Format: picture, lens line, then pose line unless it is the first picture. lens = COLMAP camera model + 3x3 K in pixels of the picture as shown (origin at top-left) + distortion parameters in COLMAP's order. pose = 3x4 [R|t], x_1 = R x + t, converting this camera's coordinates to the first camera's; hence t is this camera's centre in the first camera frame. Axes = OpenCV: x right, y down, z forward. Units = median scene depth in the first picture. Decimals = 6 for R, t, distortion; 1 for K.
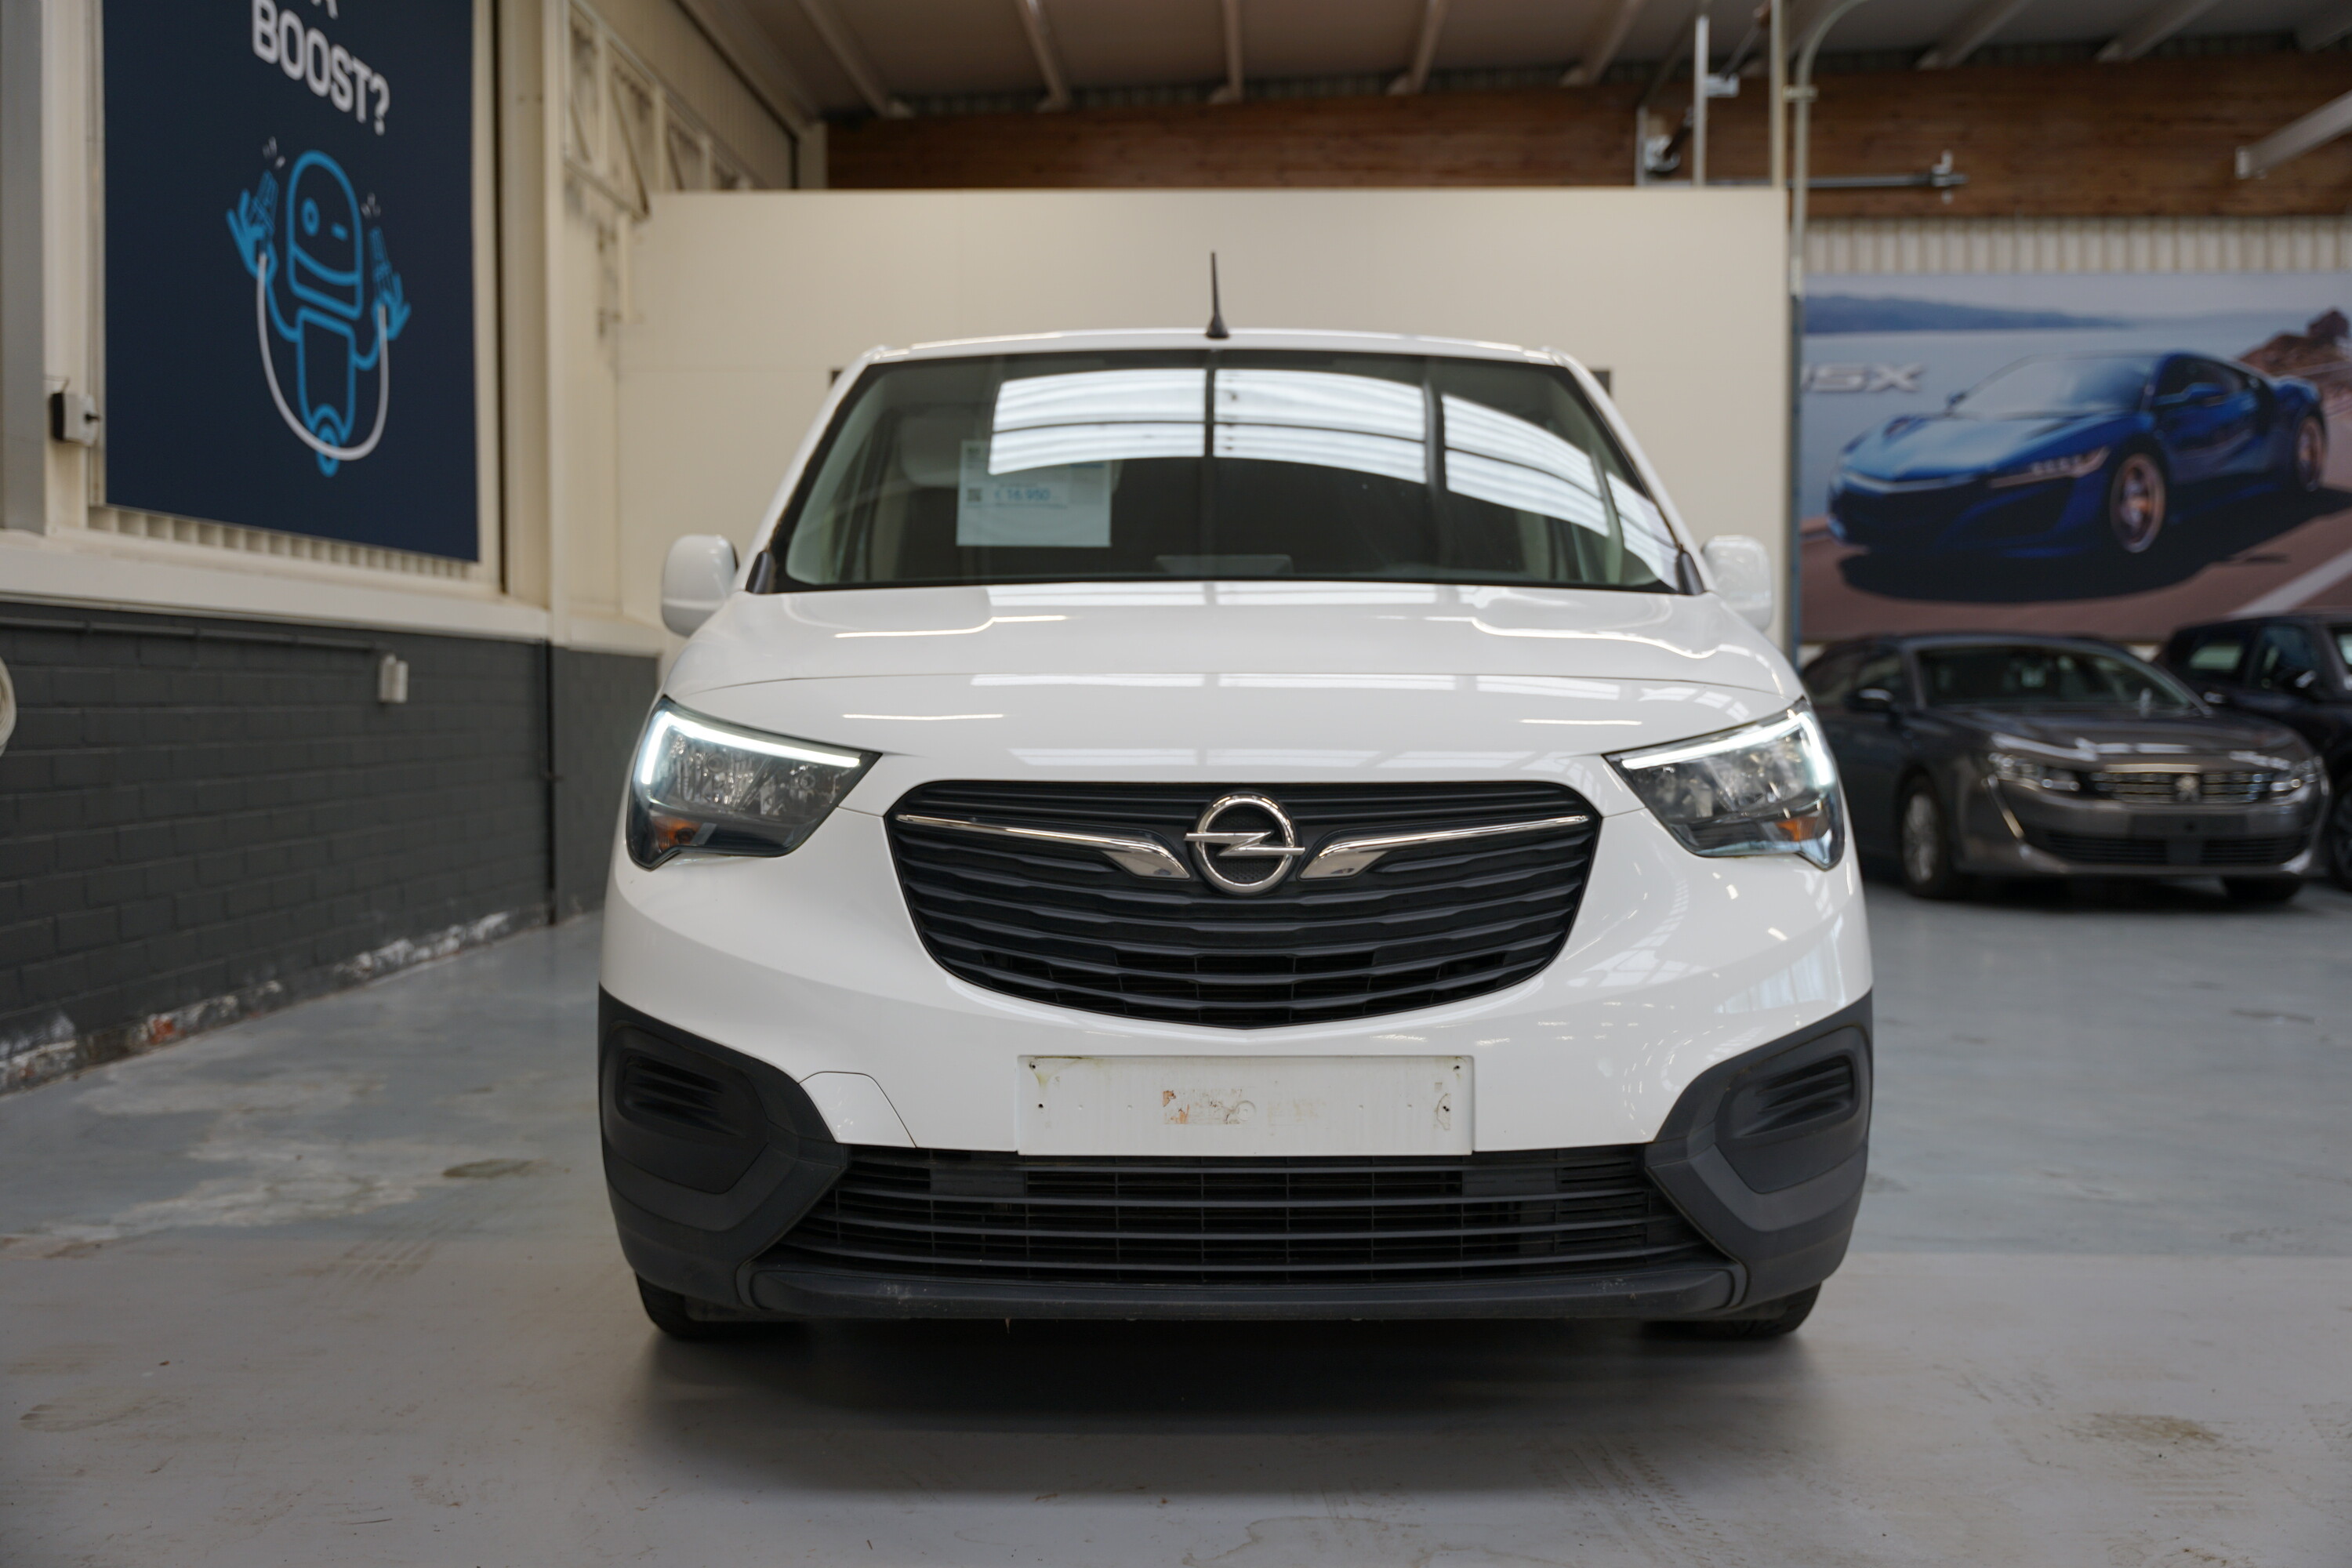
lens RADIAL K [[2207.9, 0, 1192.1], [0, 2207.9, 780.5], [0, 0, 1]] dist [0.002091, 0.000000]
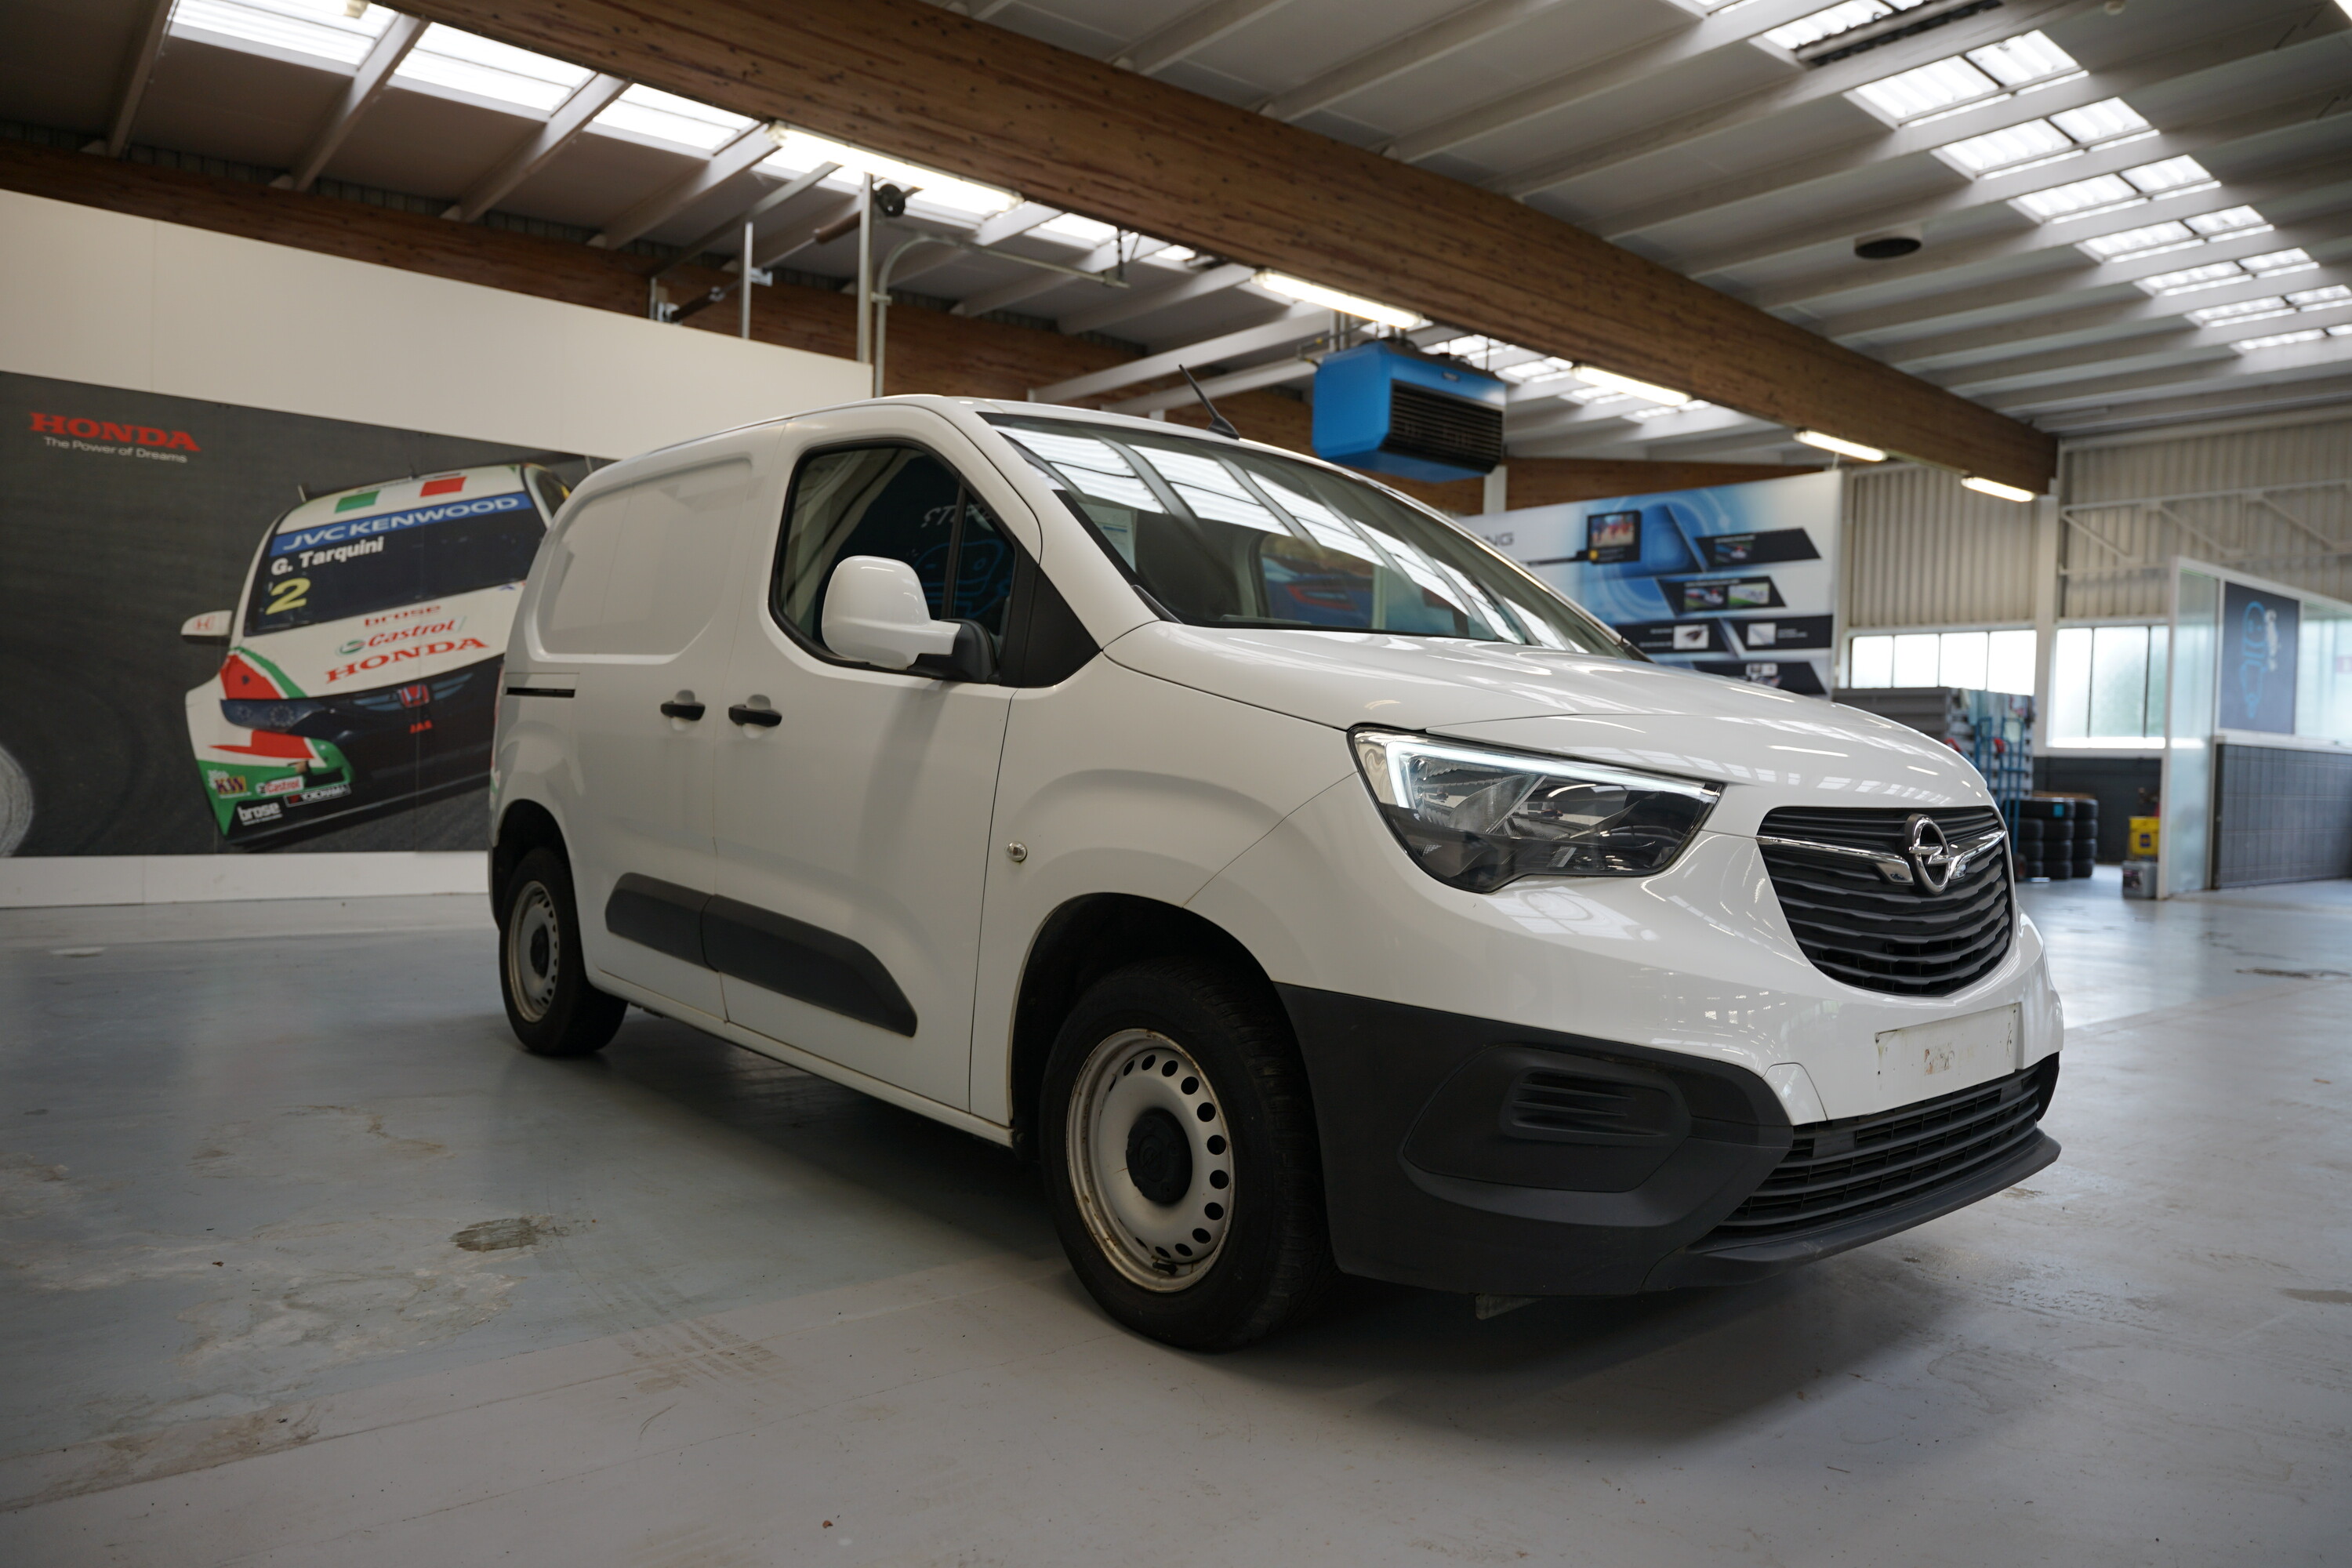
lens RADIAL K [[1567.1, 0, 1180.9], [0, 1567.1, 792.4], [0, 0, 1]] dist [-0.010400, 0.001634]
pose [[0.754974, 0.006686, 0.655721, -0.407071], [-0.005218, 0.999978, -0.004189, -0.000974], [-0.655734, -0.000258, 0.754992, 0.263081]]
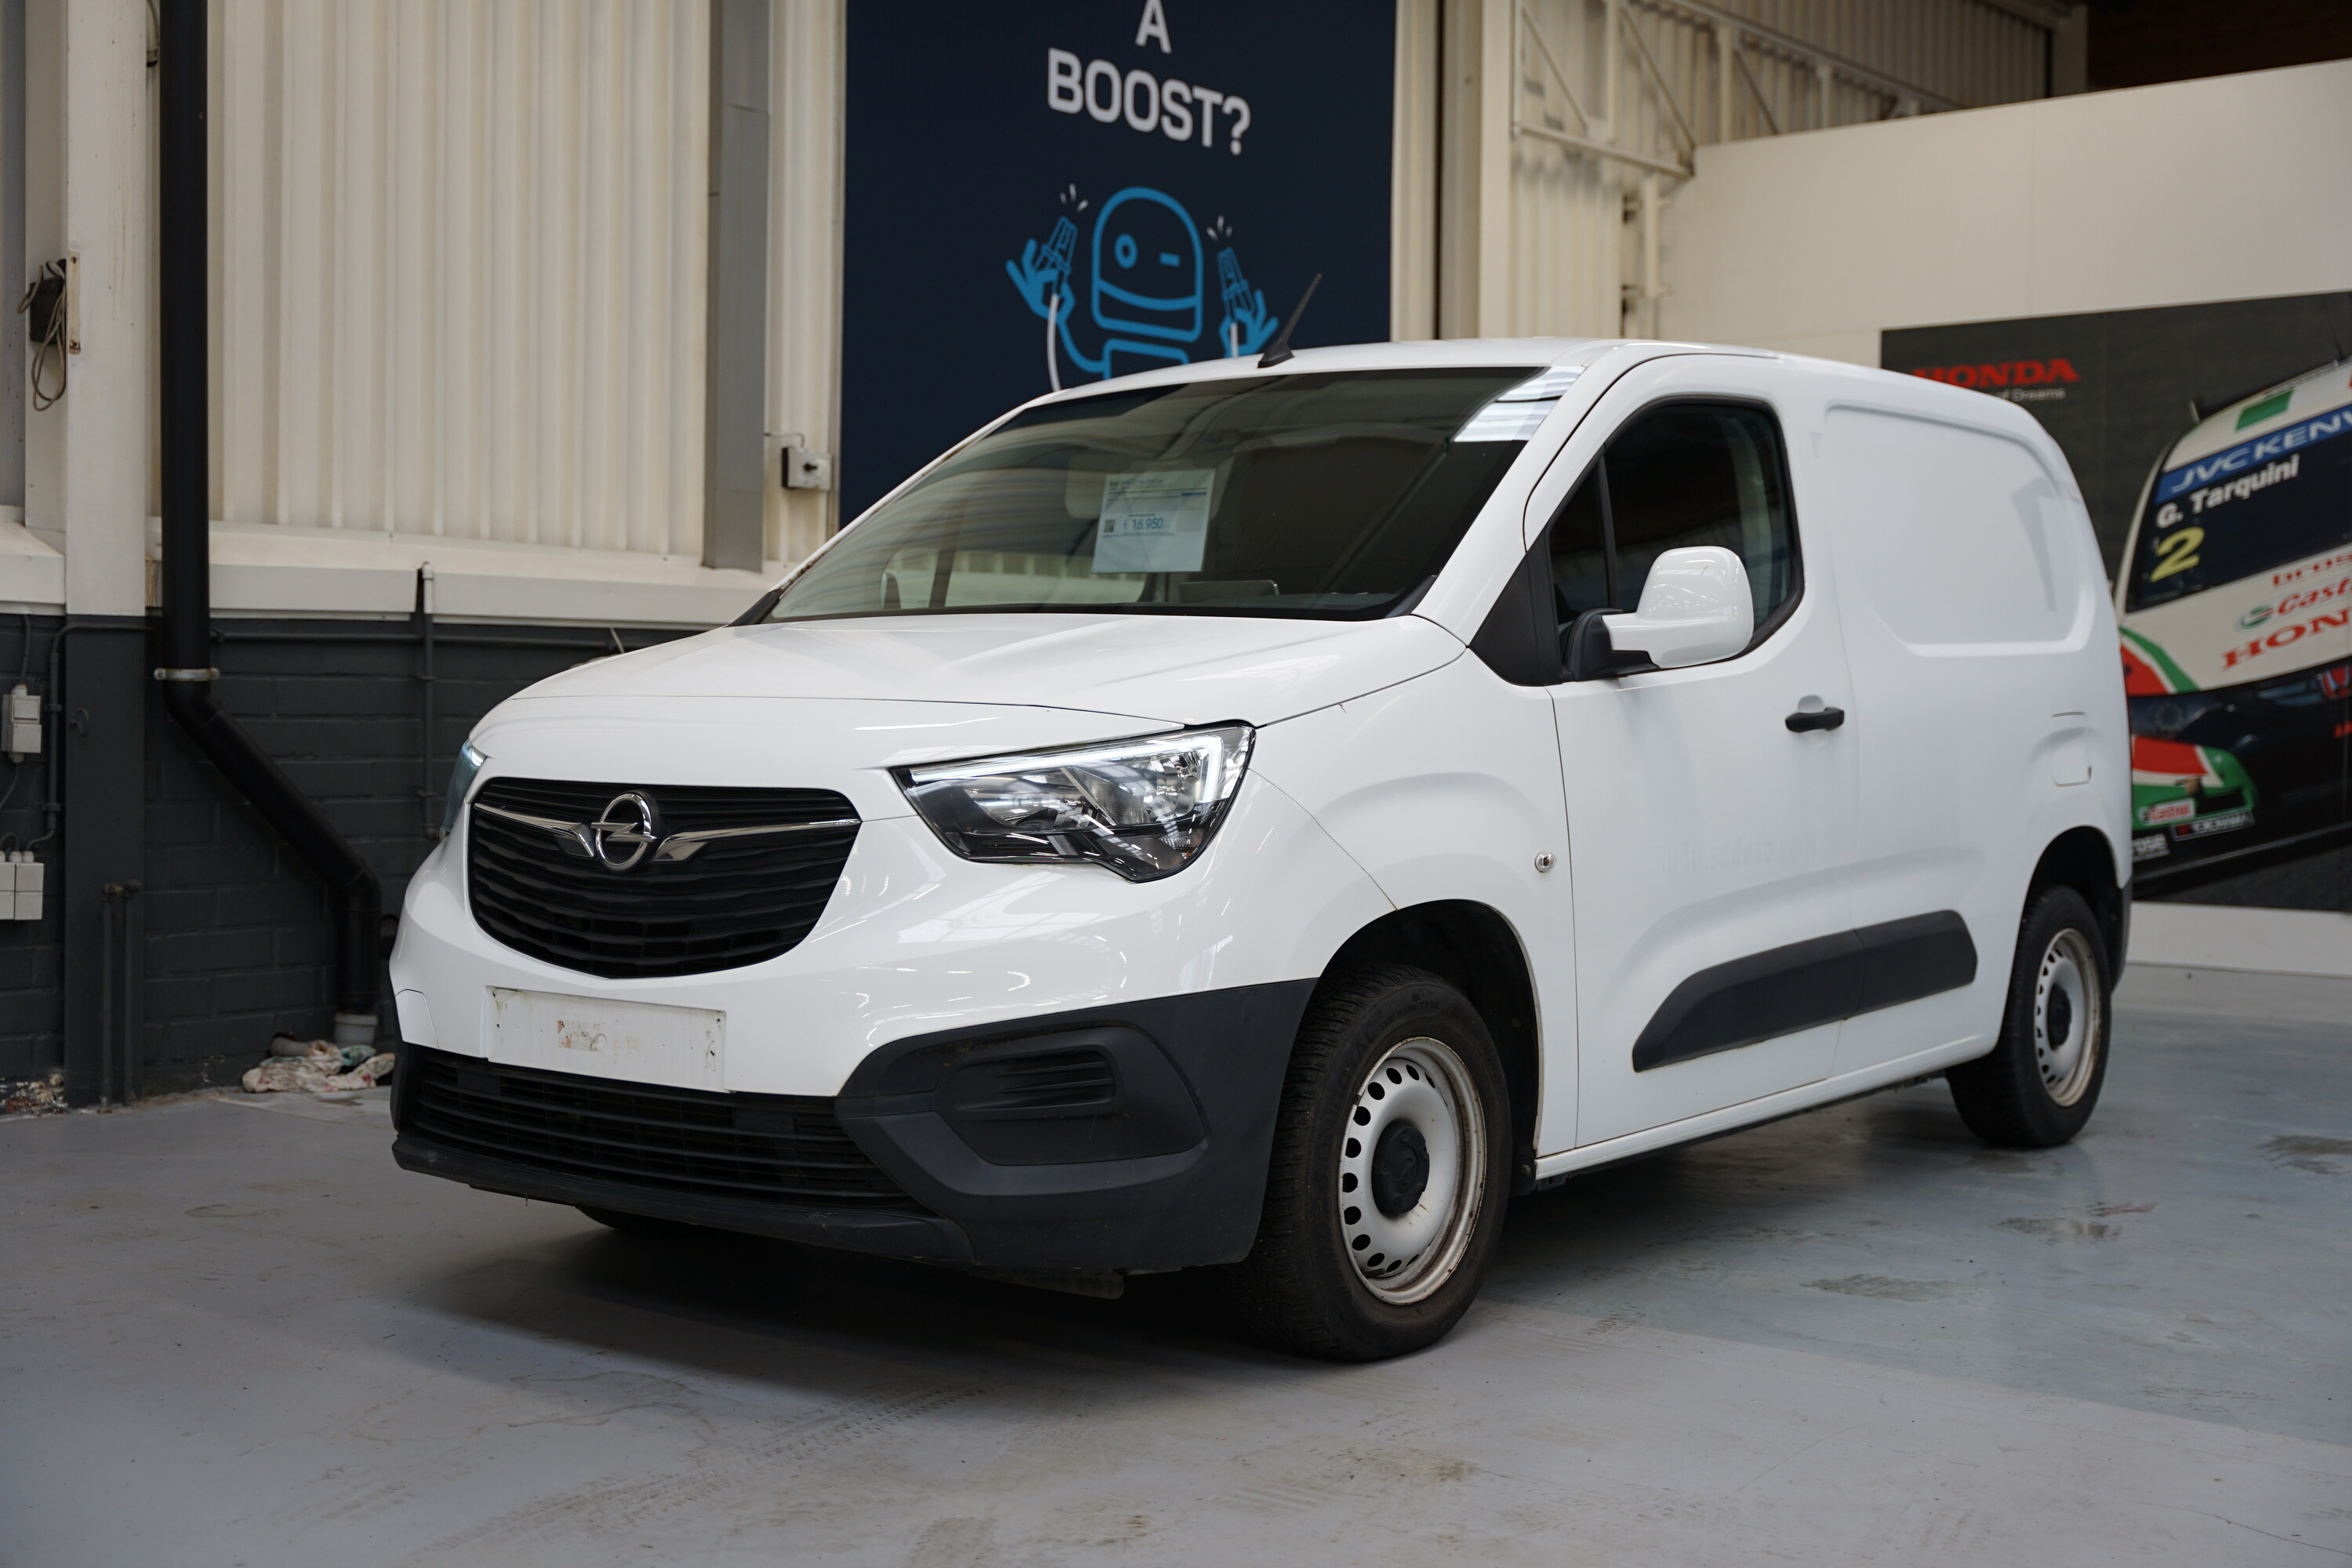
lens RADIAL K [[2808.1, 0, 1171.1], [0, 2808.1, 776.7], [0, 0, 1]] dist [0.012470, 0.000000]
pose [[0.787762, 0.022536, -0.615567, 0.558910], [-0.031847, 0.999484, -0.004164, -0.002837], [0.615155, 0.022885, 0.788074, -0.033308]]
